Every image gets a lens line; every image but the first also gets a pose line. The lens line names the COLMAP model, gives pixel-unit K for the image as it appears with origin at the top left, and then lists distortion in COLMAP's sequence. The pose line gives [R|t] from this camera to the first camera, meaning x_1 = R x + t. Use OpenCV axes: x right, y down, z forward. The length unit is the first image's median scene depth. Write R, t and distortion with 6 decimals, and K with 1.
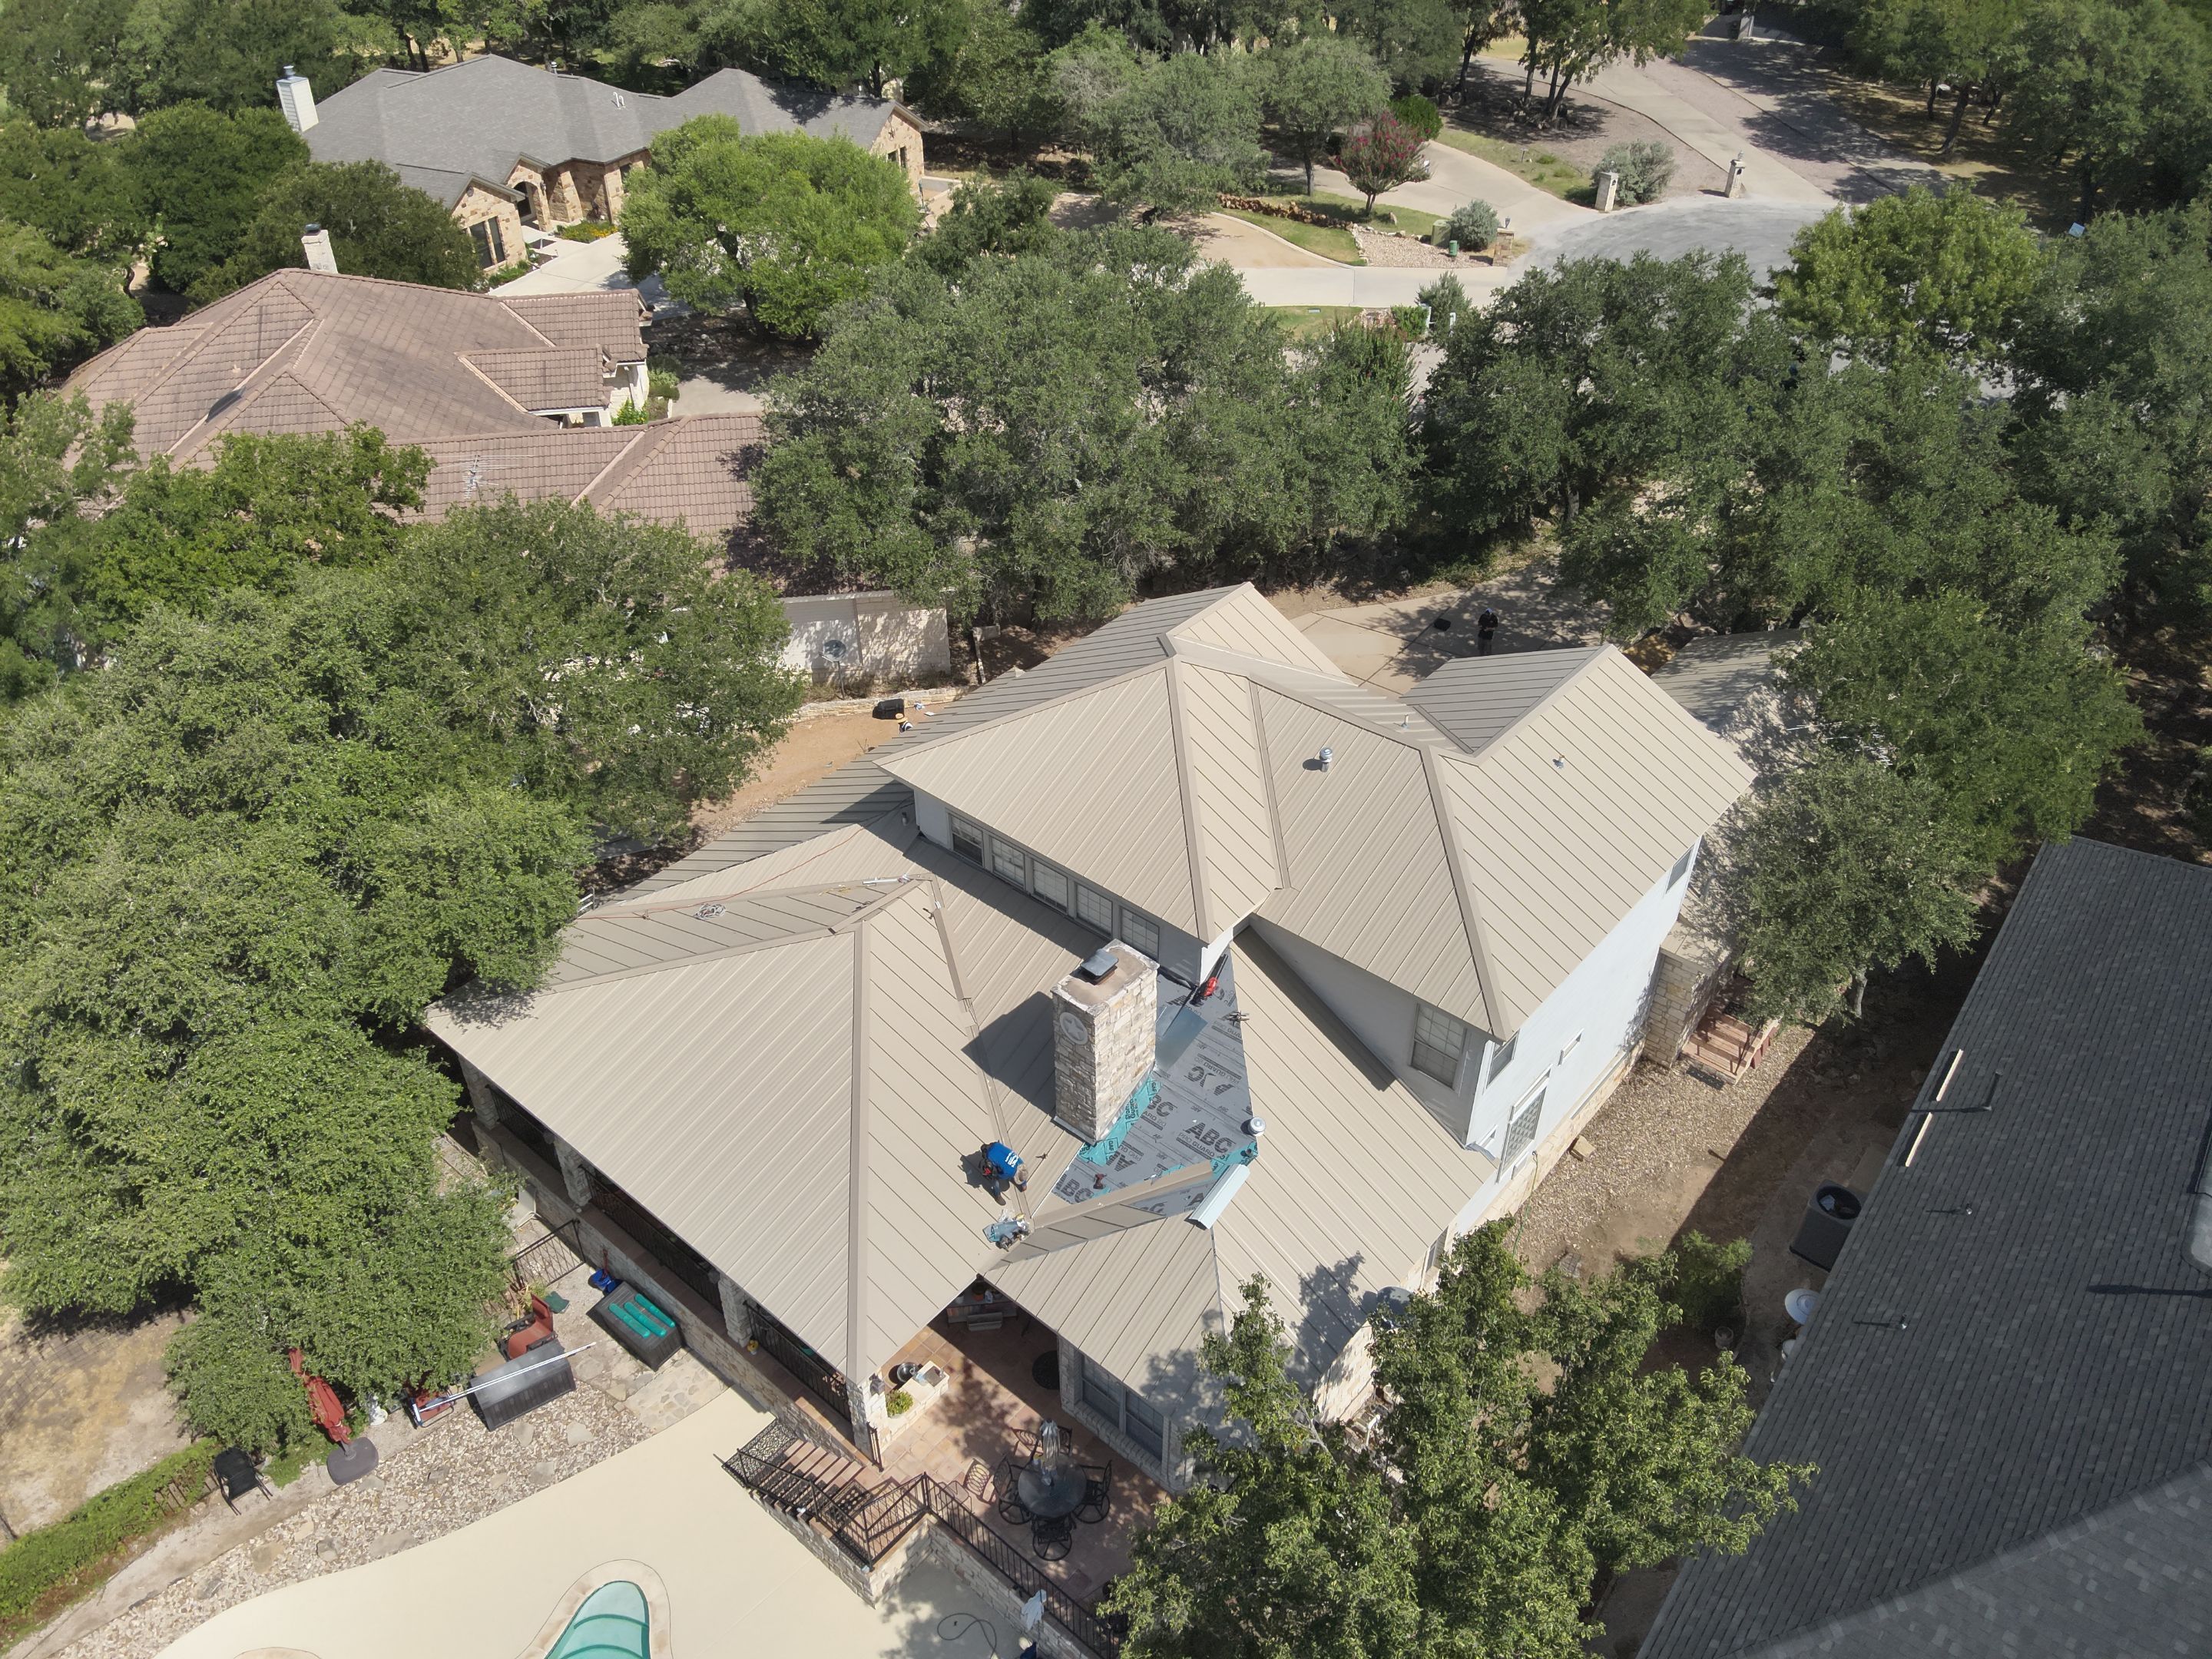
lens RADIAL K [[1656.6, 0, 1104.2], [0, 1656.6, 838.0], [0, 0, 1]] dist [0.090049, -0.200841]
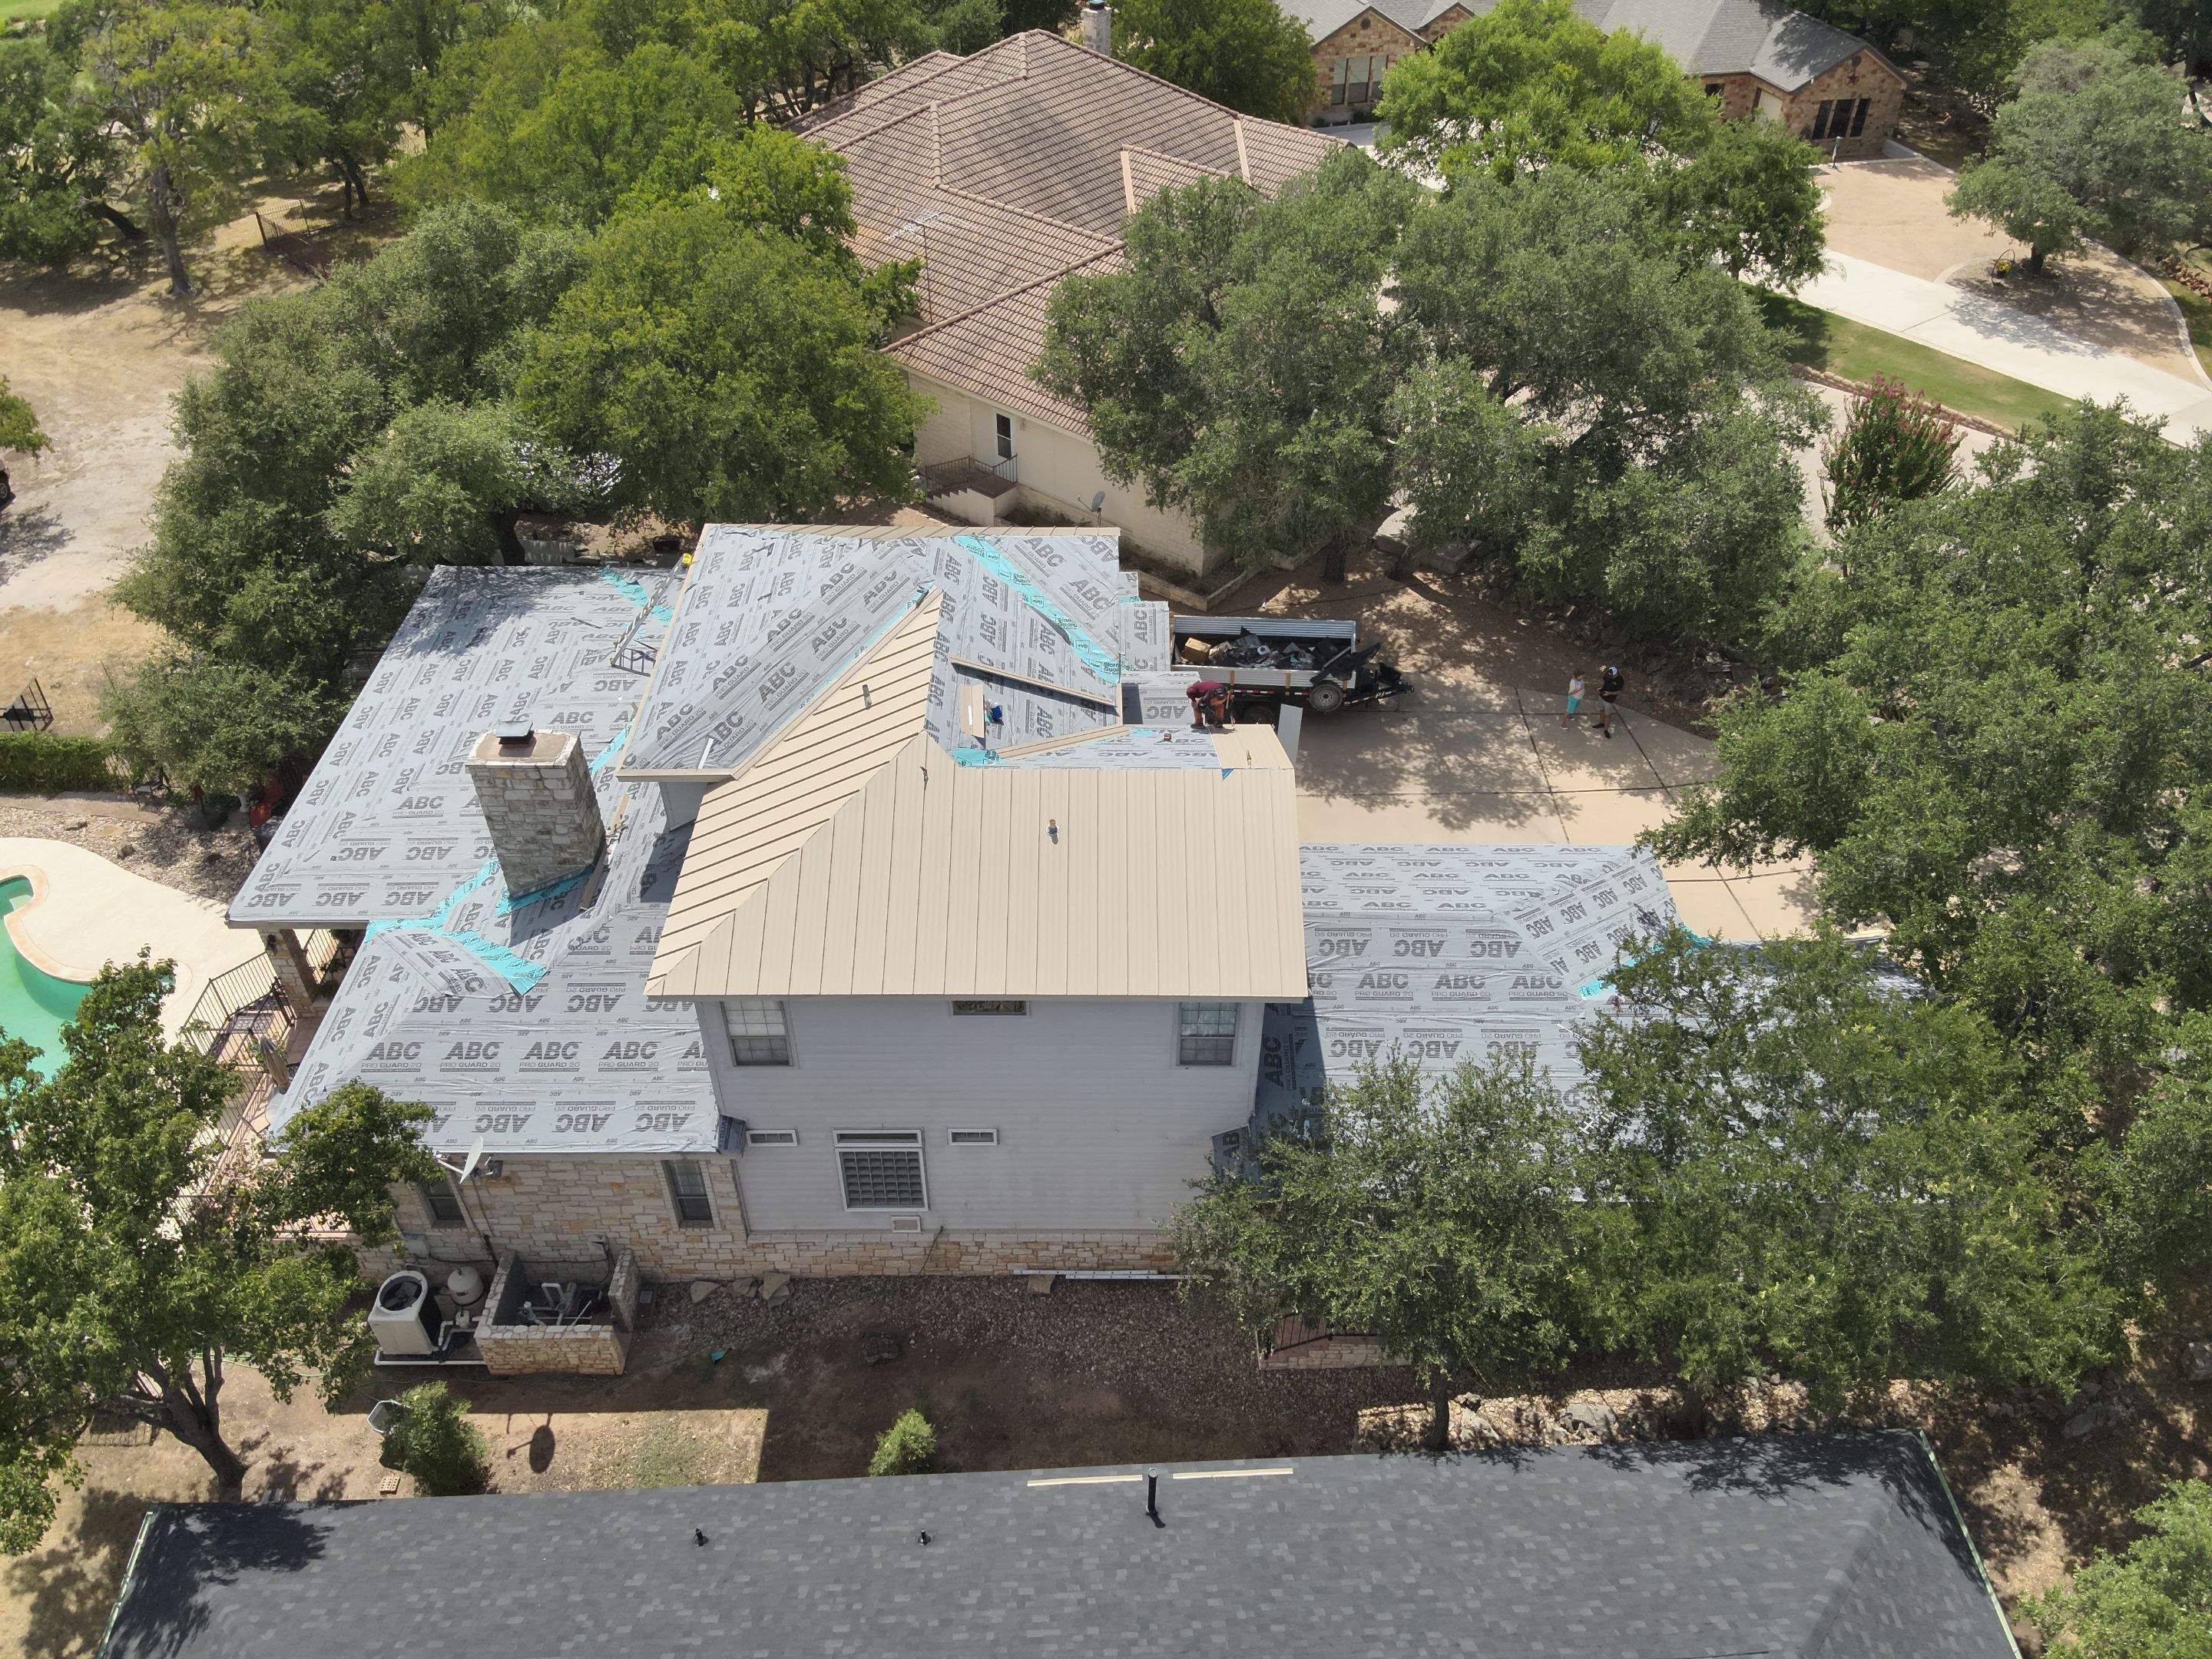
lens RADIAL K [[1656.6, 0, 1104.2], [0, 1656.6, 838.0], [0, 0, 1]] dist [0.090049, -0.200841]
pose [[0.634860, 0.493126, -0.594794, 0.528617], [-0.460626, 0.859631, 0.221040, -0.159128], [0.620303, 0.133648, 0.772892, 0.252740]]
